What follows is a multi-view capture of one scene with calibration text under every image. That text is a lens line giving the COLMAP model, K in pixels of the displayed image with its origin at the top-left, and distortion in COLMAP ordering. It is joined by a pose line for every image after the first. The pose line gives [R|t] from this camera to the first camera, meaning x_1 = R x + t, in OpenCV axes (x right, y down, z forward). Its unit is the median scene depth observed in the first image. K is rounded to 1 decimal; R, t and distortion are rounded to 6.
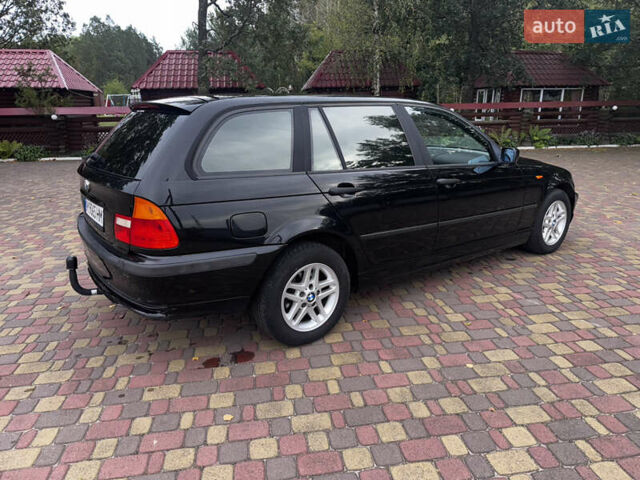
lens RADIAL K [[471.3, 0, 320.0], [0, 471.3, 240.0], [0, 0, 1]] dist [0.106717, -0.162254]
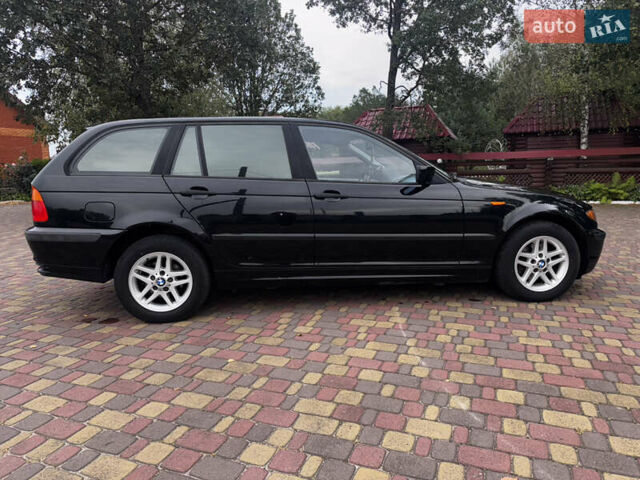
lens RADIAL K [[471.3, 0, 320.0], [0, 471.3, 240.0], [0, 0, 1]] dist [0.106717, -0.162254]
pose [[0.845411, 0.072093, -0.529228, 0.862272], [-0.134367, 0.987689, -0.080098, 0.056431], [0.516938, 0.138826, 0.844691, 0.178855]]
